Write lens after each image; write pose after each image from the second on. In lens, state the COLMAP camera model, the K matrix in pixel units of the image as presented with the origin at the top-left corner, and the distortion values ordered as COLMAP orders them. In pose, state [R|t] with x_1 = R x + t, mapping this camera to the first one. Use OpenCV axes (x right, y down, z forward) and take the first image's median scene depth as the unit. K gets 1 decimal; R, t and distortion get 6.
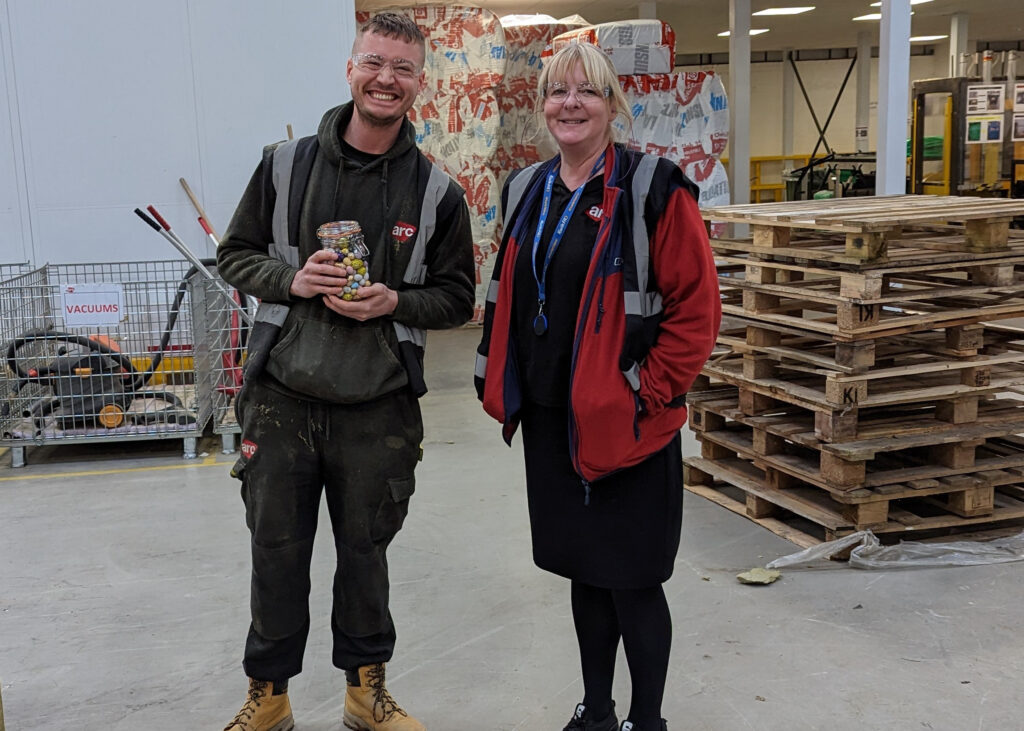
lens RADIAL K [[1107.0, 0, 512.2], [0, 1107.0, 345.9], [0, 0, 1]] dist [0.081072, -0.130600]
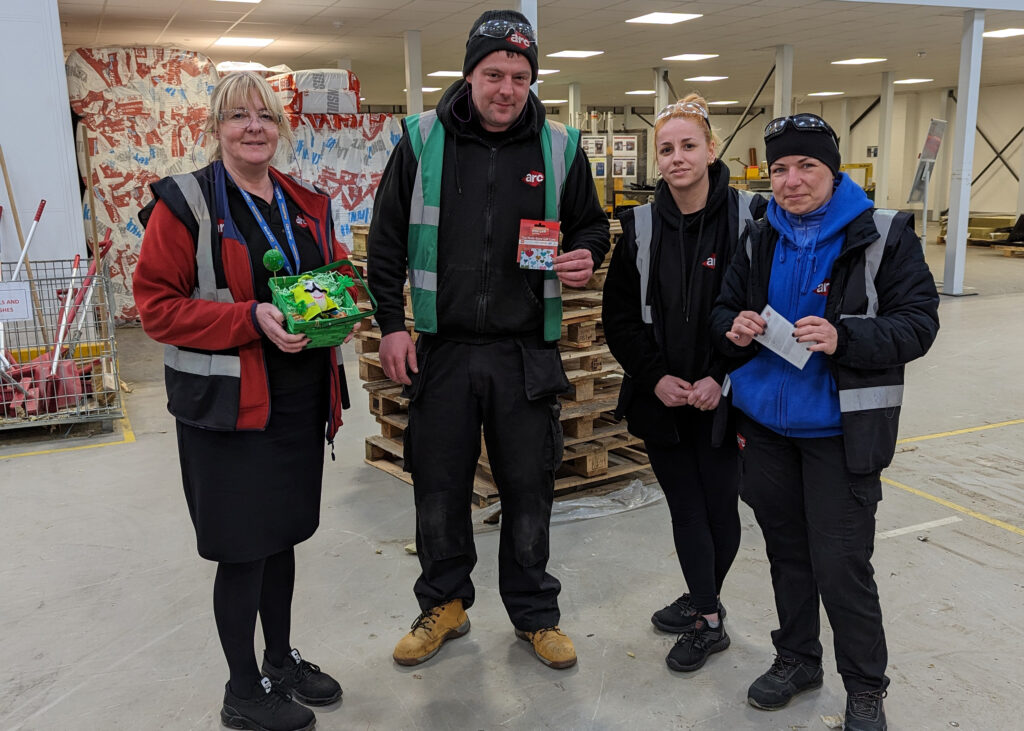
lens RADIAL K [[1107.0, 0, 512.2], [0, 1107.0, 345.9], [0, 0, 1]] dist [0.081072, -0.130600]
pose [[0.946585, -0.028971, 0.321150, -0.097515], [0.034303, 0.999351, -0.010957, 0.030083], [-0.320624, 0.021388, 0.946965, -0.210906]]
